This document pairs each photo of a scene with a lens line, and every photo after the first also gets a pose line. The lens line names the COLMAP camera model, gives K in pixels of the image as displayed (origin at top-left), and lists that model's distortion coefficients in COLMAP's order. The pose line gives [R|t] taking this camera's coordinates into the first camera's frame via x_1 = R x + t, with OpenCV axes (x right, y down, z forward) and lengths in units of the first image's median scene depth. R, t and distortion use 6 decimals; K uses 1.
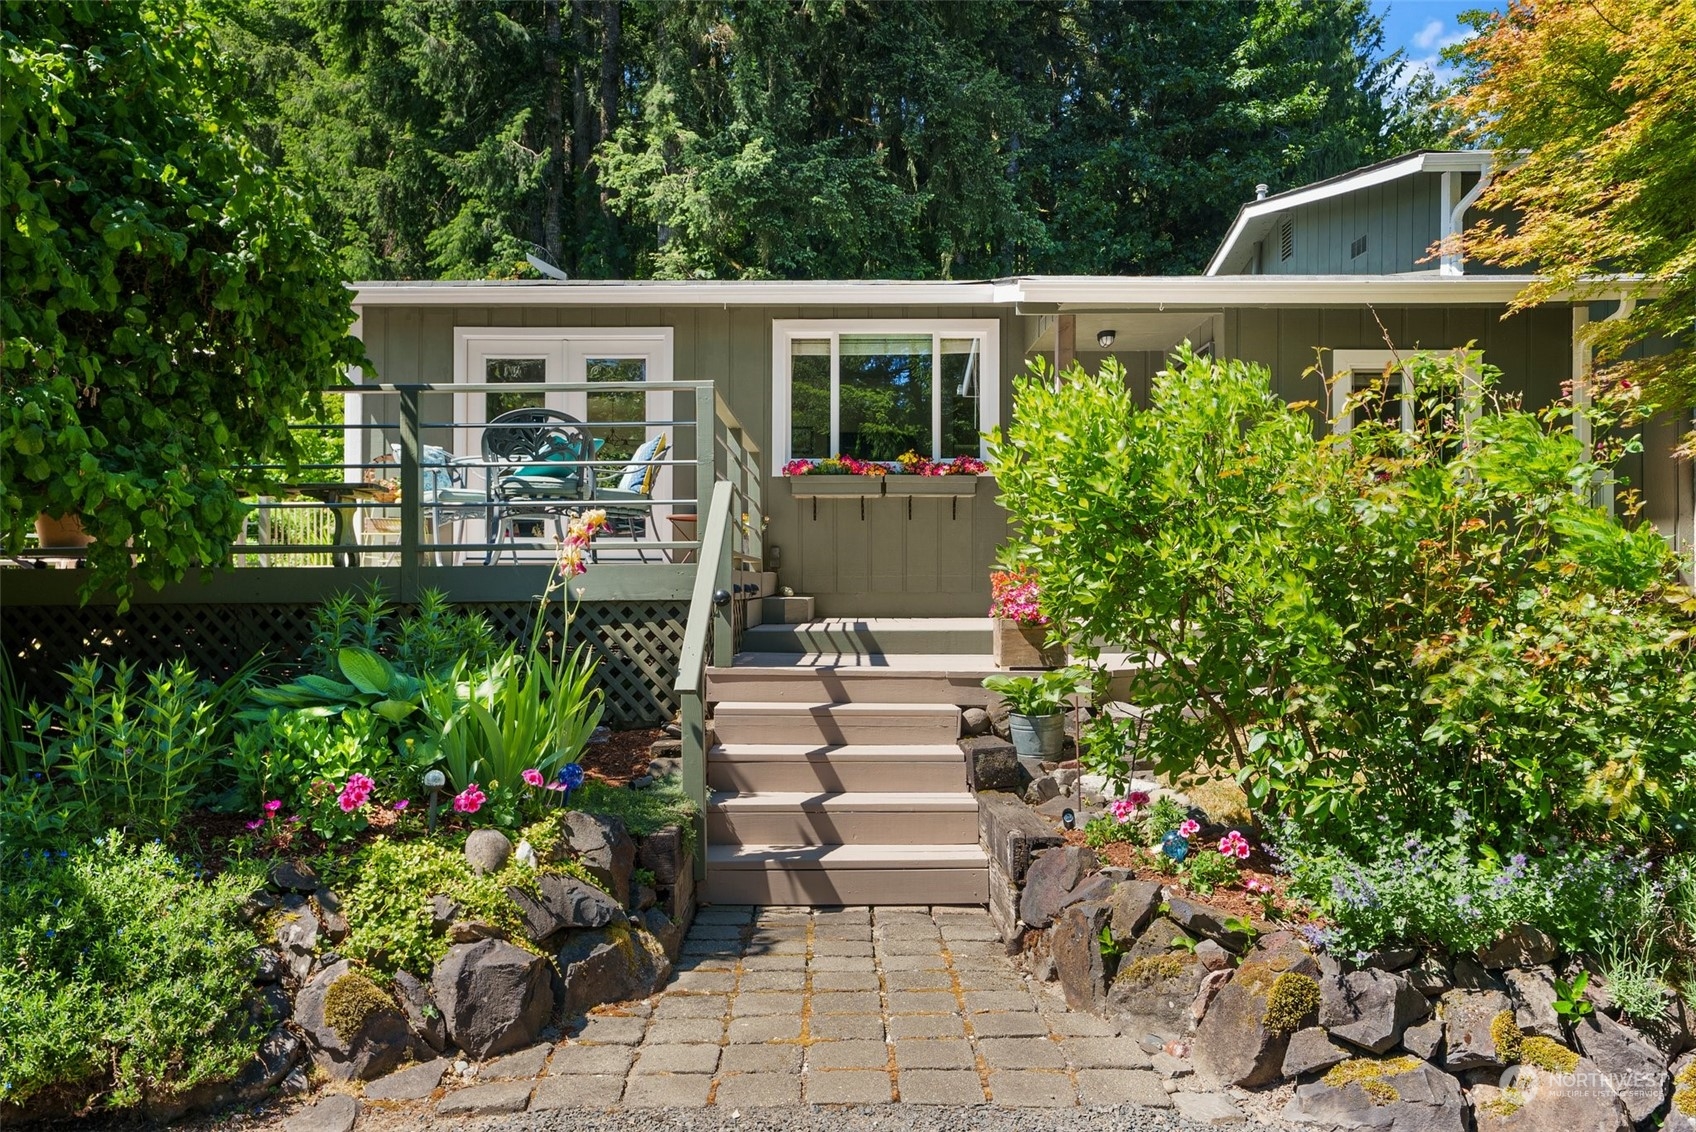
lens RADIAL K [[1179.1, 0, 846.2], [0, 1179.1, 566.3], [0, 0, 1]] dist [0.007283, 0.001467]
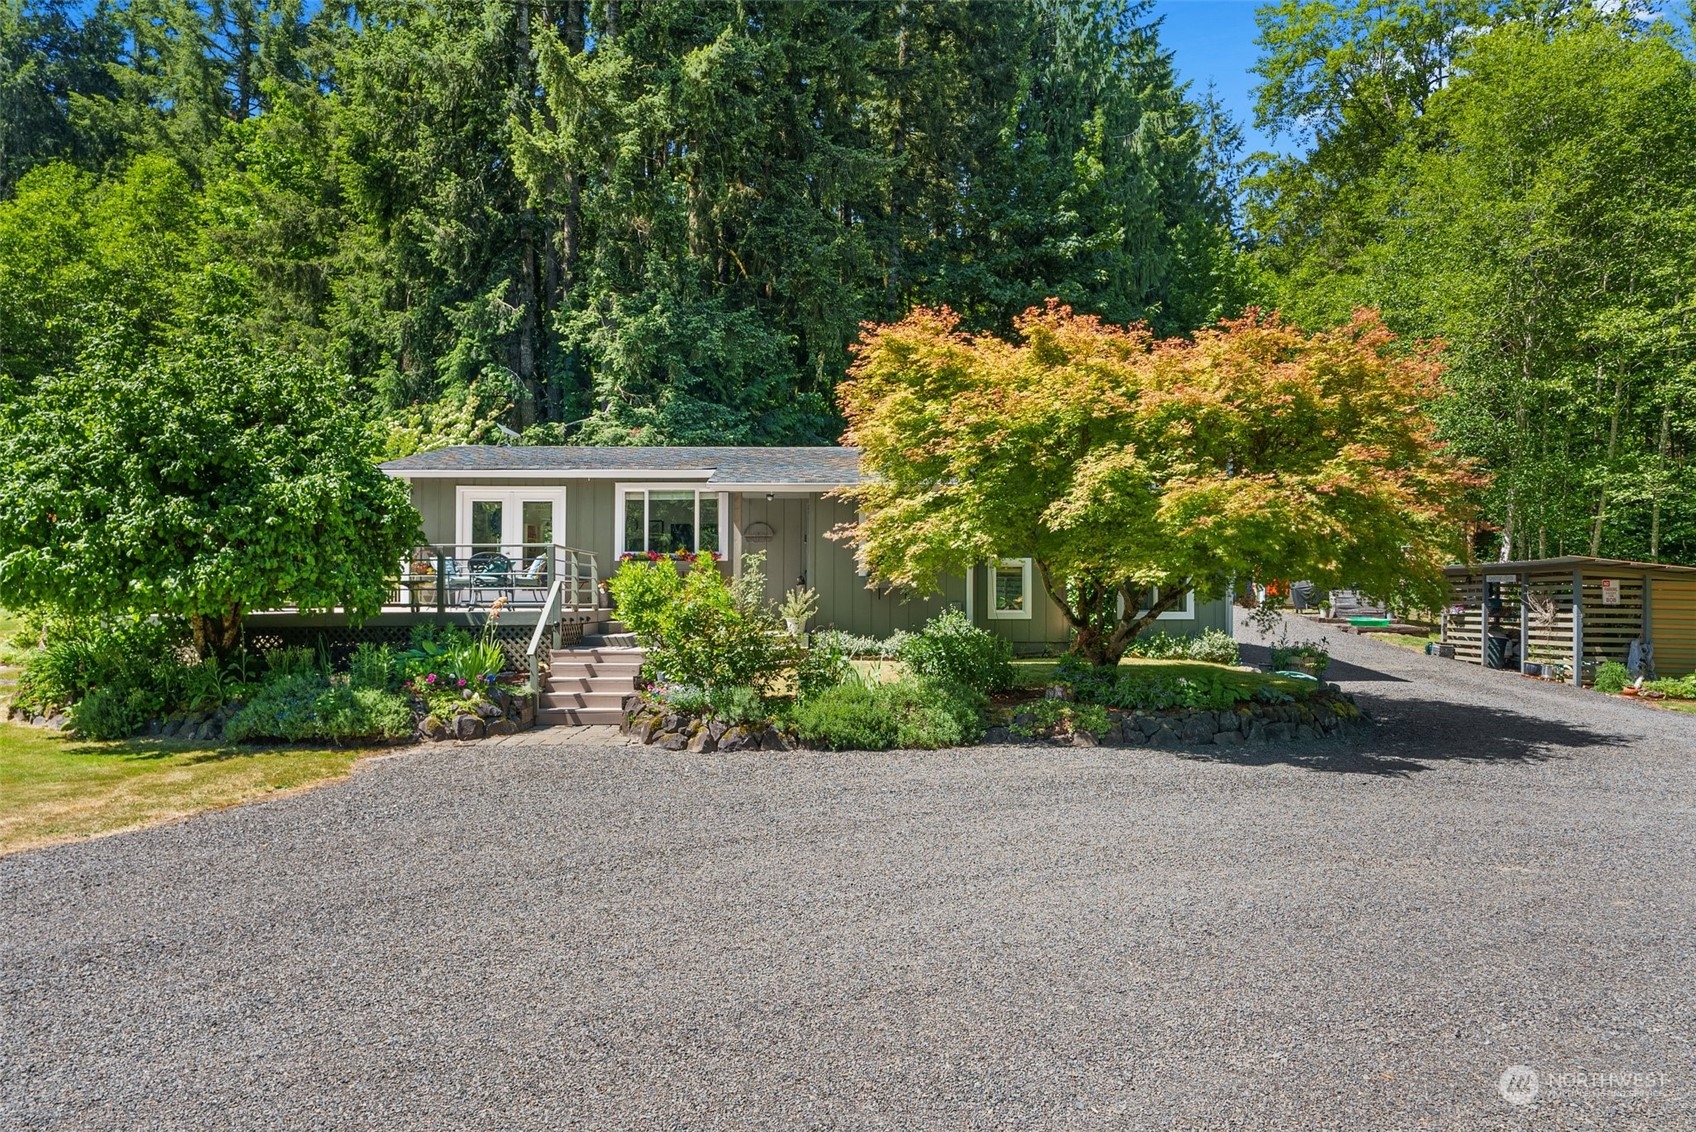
lens RADIAL K [[1070.4, 0, 850.8], [0, 1070.4, 570.5], [0, 0, 1]] dist [-0.009766, -0.000325]
pose [[0.999250, 0.005182, 0.038384, 0.267047], [-0.004857, 0.999951, -0.008571, -0.044081], [-0.038426, 0.008379, 0.999226, -0.831711]]
